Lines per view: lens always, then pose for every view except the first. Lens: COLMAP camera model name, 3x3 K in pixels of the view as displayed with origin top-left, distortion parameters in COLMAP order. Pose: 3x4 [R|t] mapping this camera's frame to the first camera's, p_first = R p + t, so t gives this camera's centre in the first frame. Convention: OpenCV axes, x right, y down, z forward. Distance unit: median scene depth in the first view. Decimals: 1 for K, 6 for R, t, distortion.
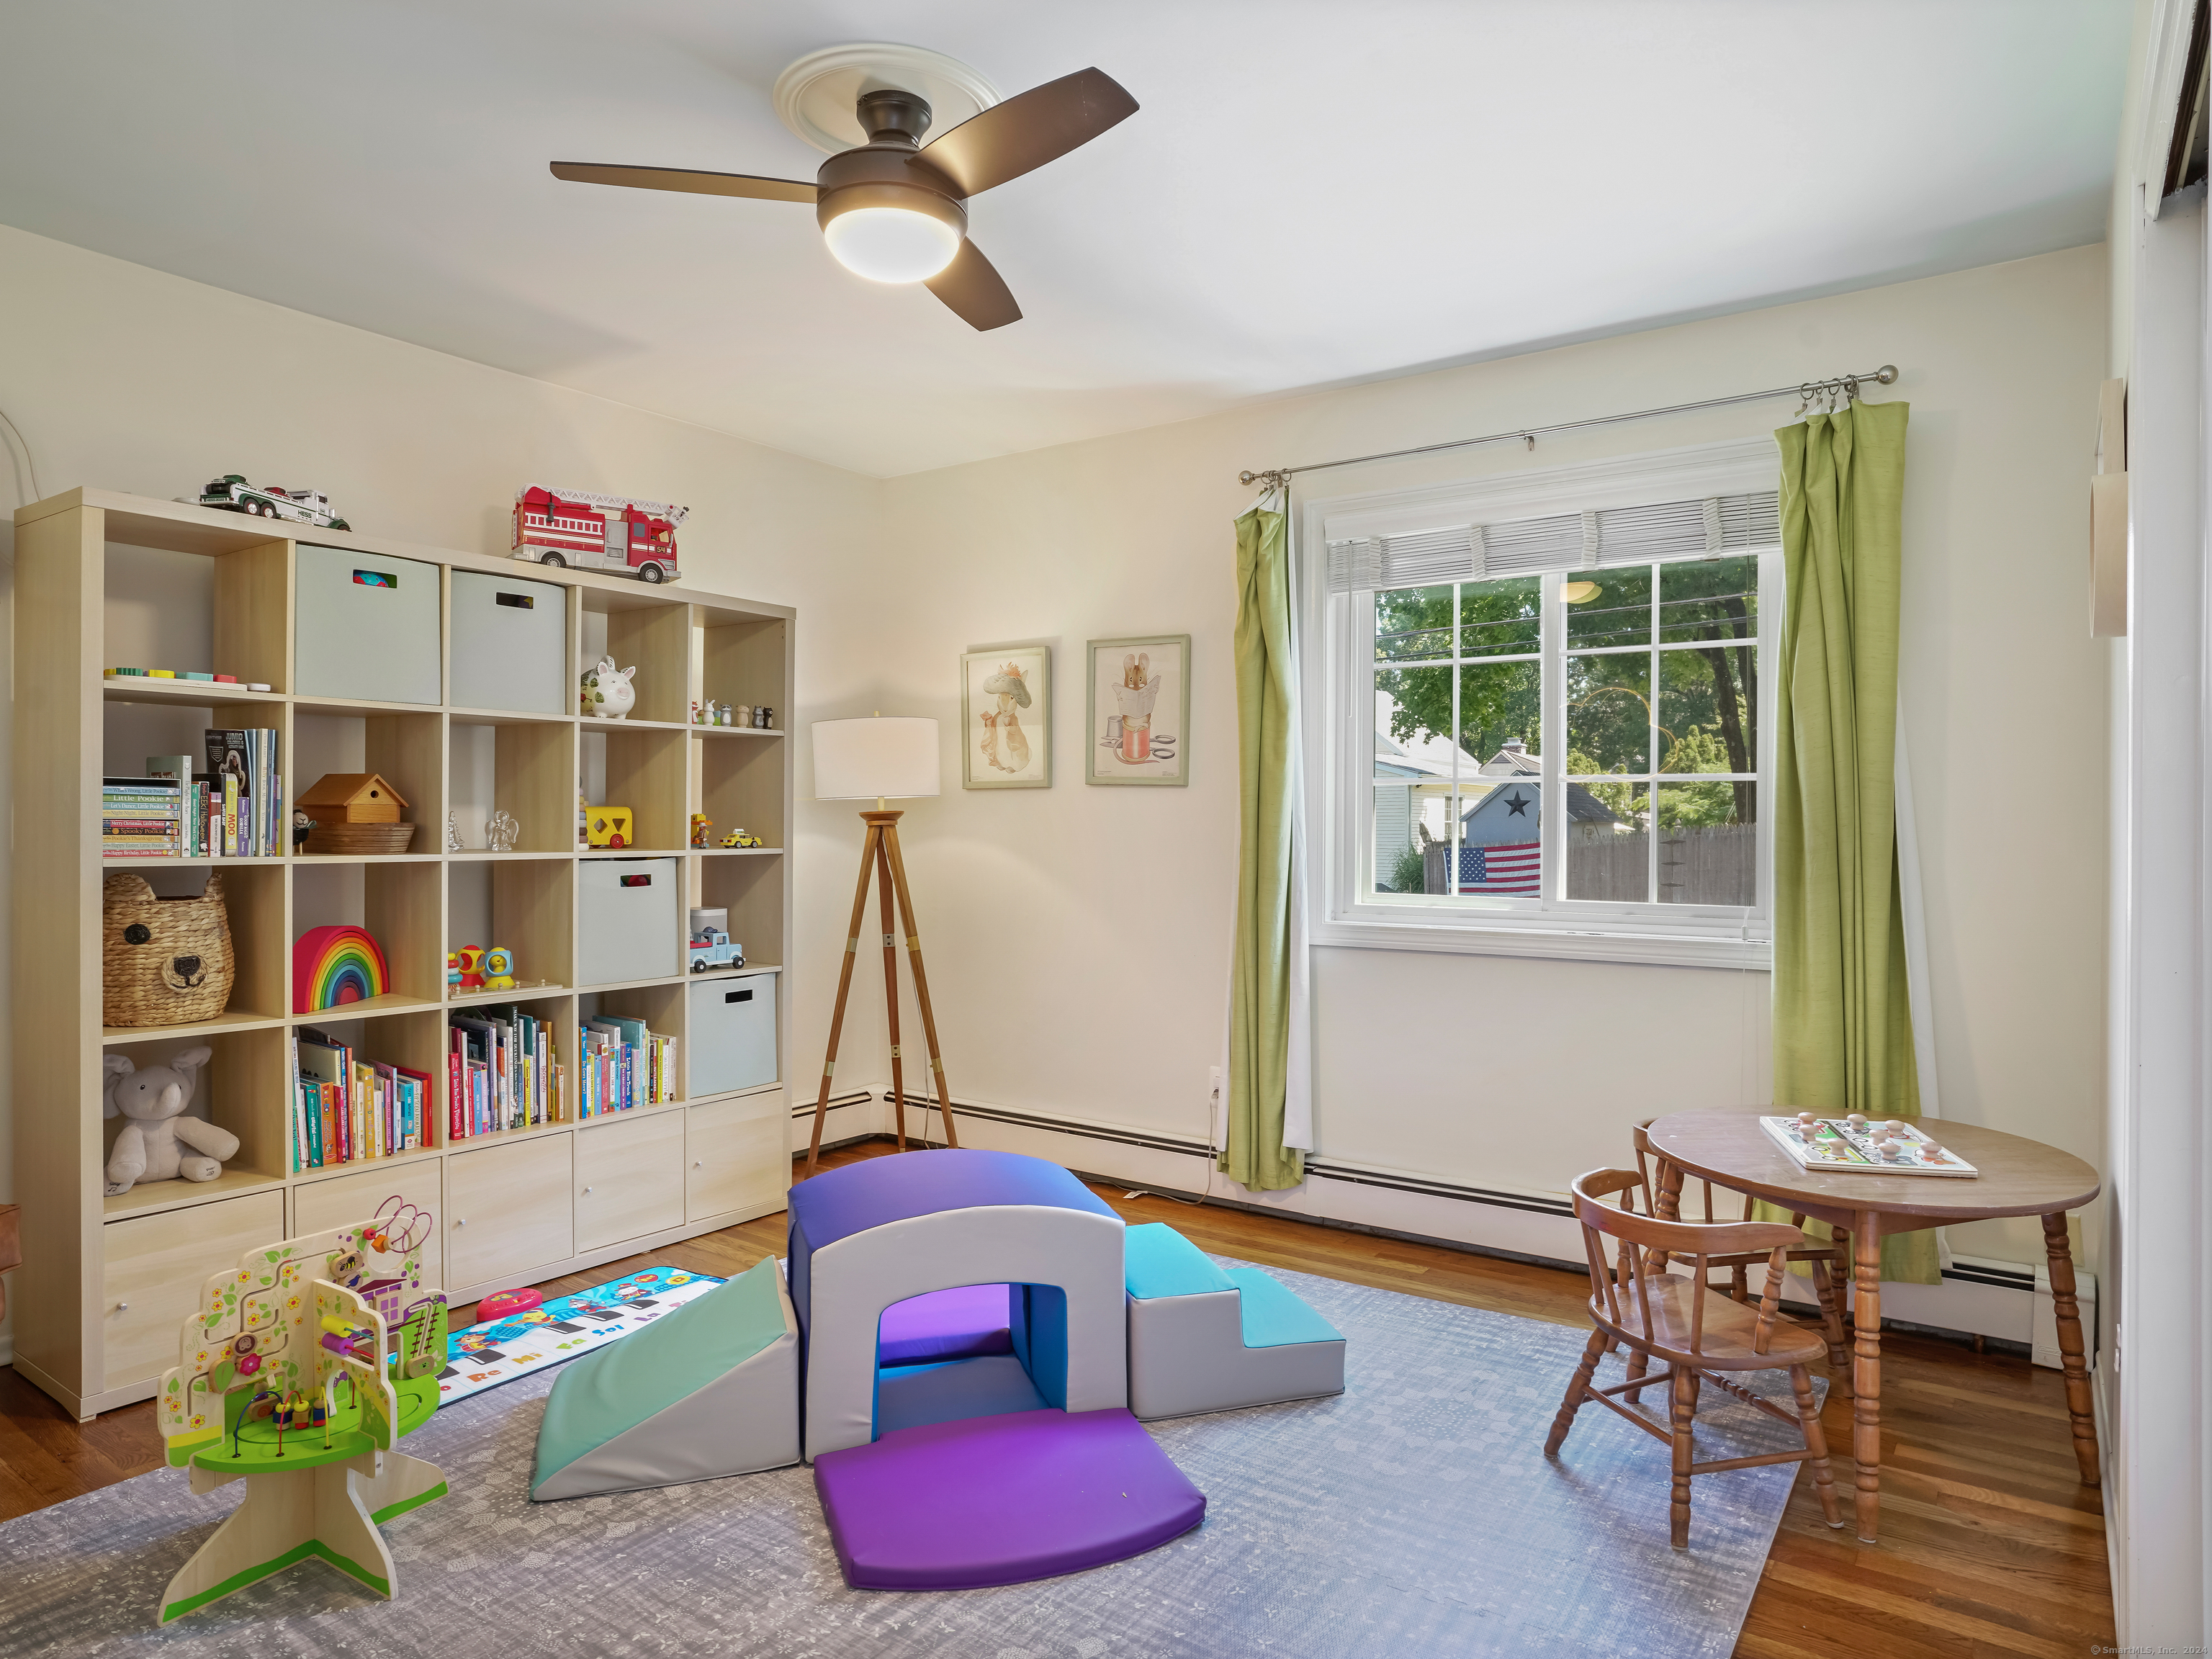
lens RADIAL K [[1335.2, 0, 1119.7], [0, 1335.2, 812.6], [0, 0, 1]] dist [-0.070369, 0.040303]
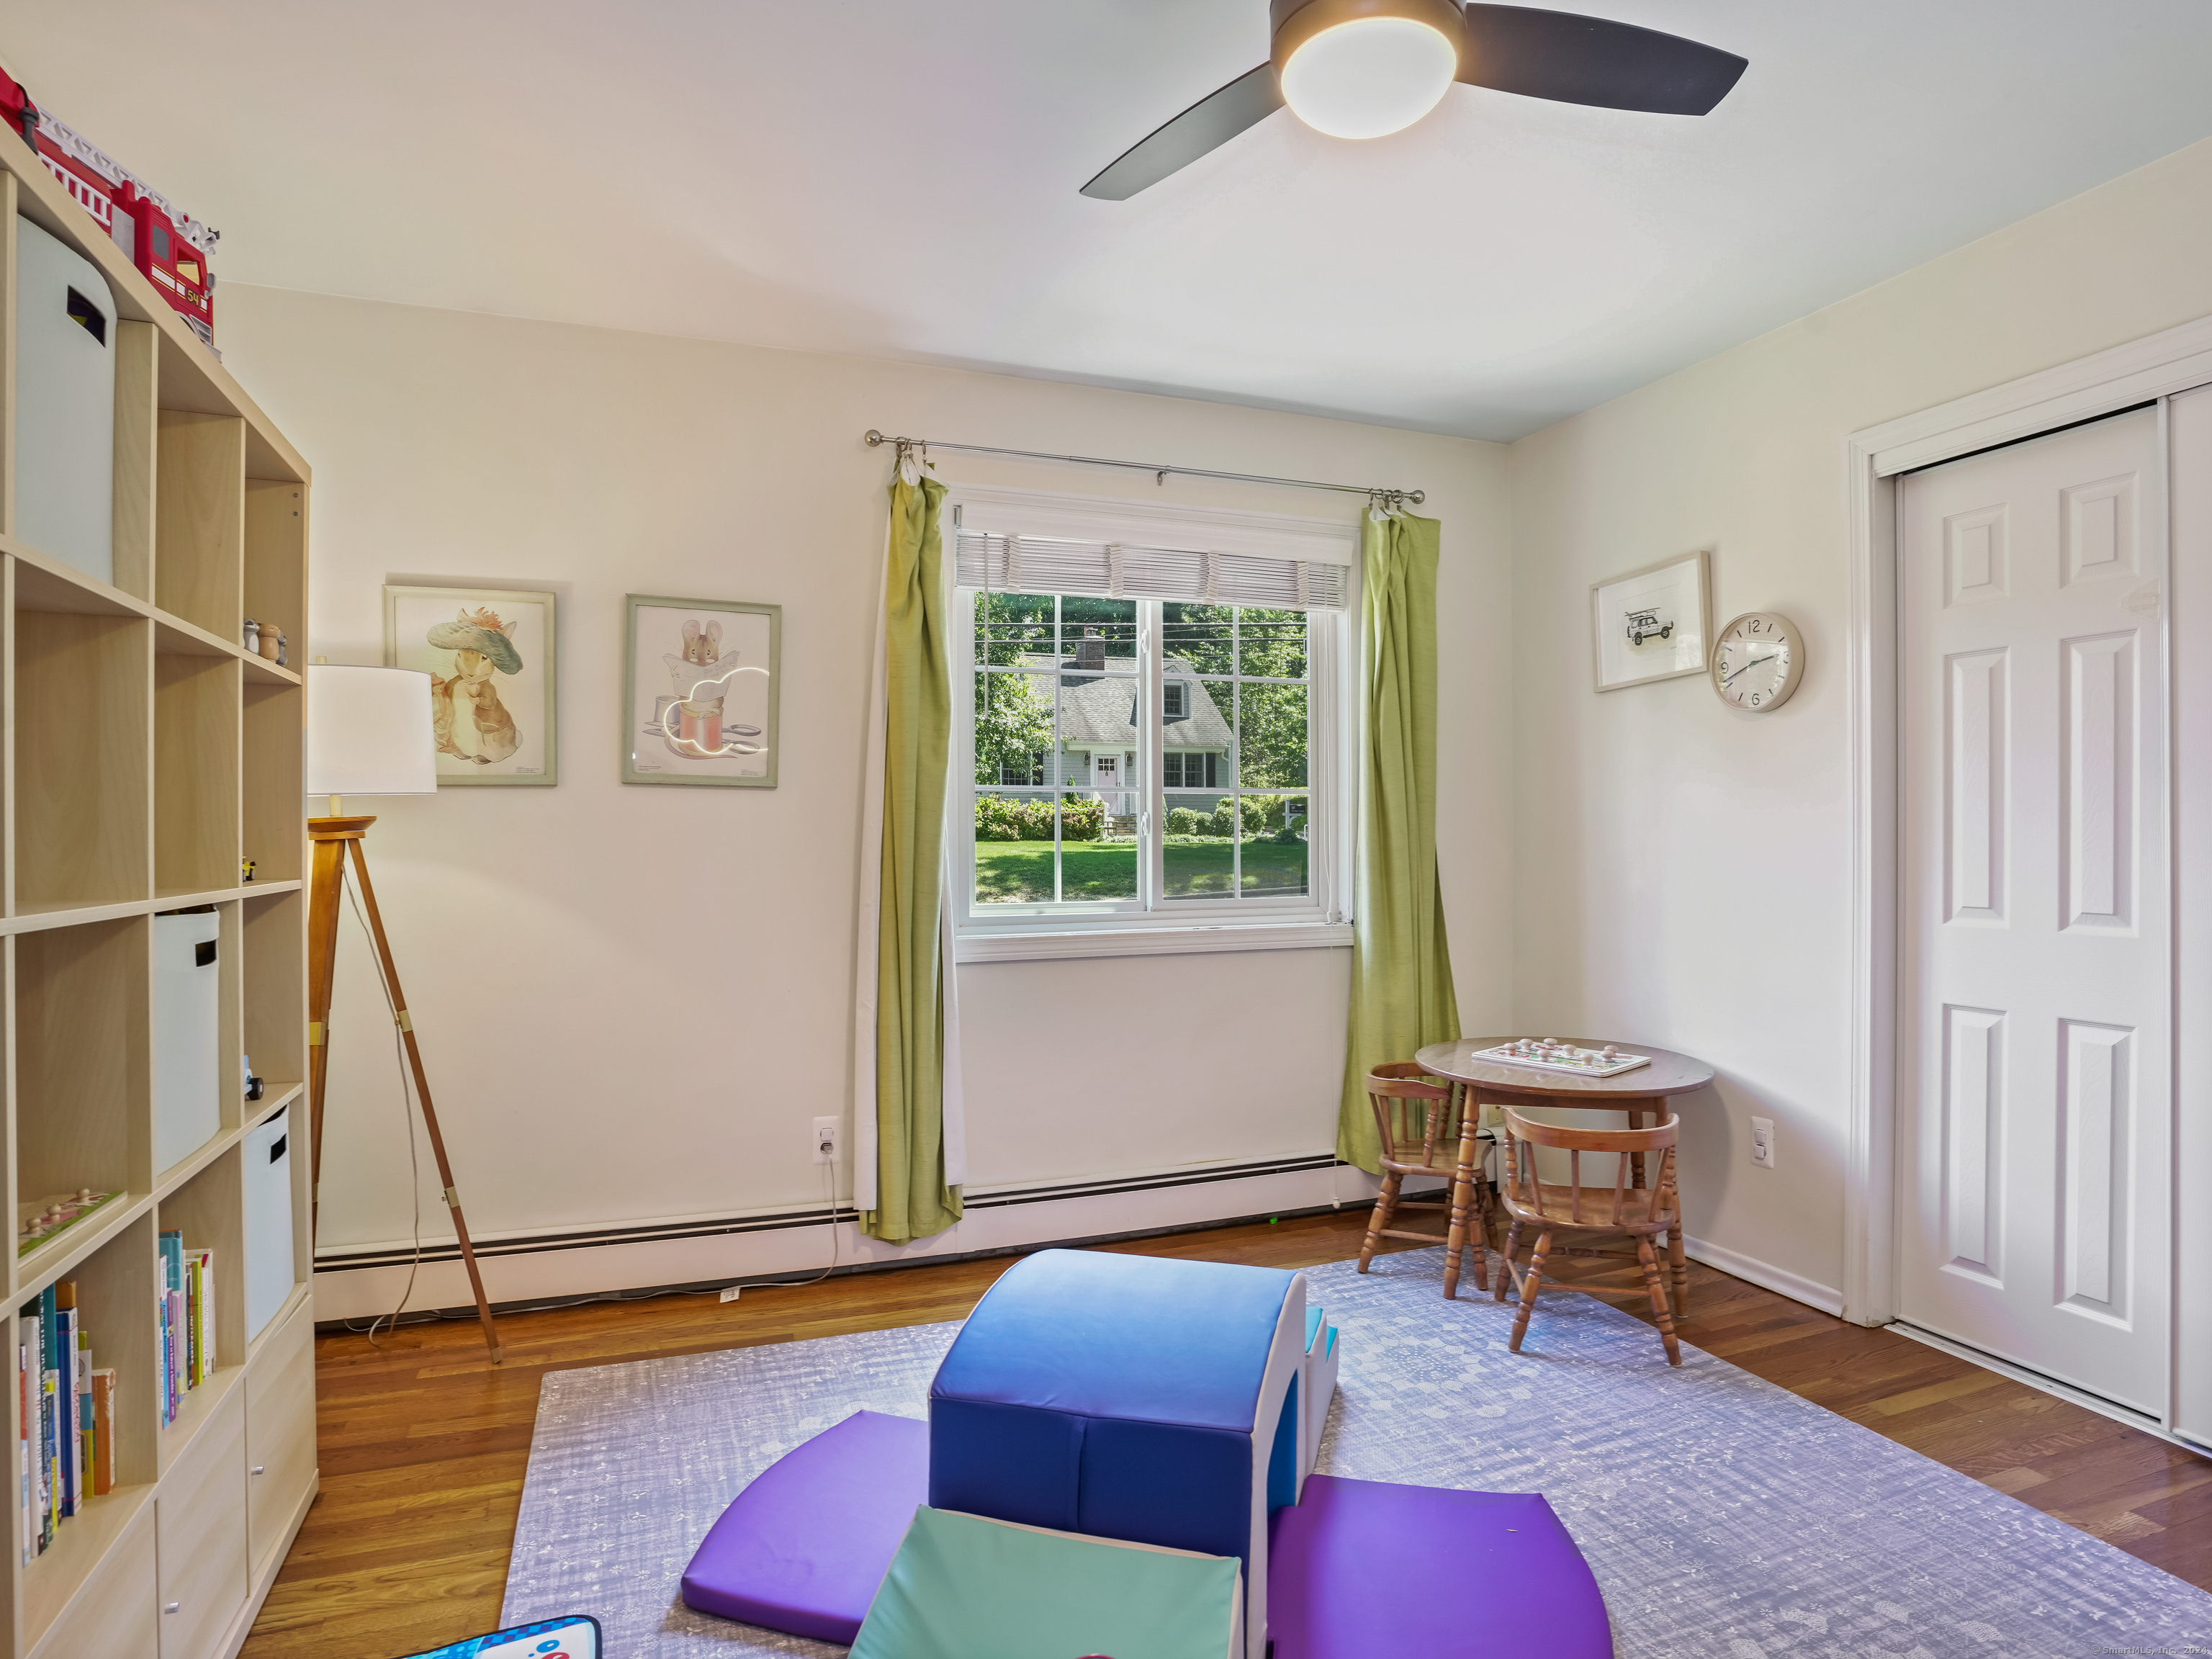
lens RADIAL K [[1216.7, 0, 1114.9], [0, 1216.7, 866.7], [0, 0, 1]] dist [-0.088237, 0.042461]
pose [[0.565208, -0.025362, 0.824559, -0.449365], [0.000649, 0.999541, 0.030299, 0.005881], [-0.824949, -0.016591, 0.564964, 0.400975]]
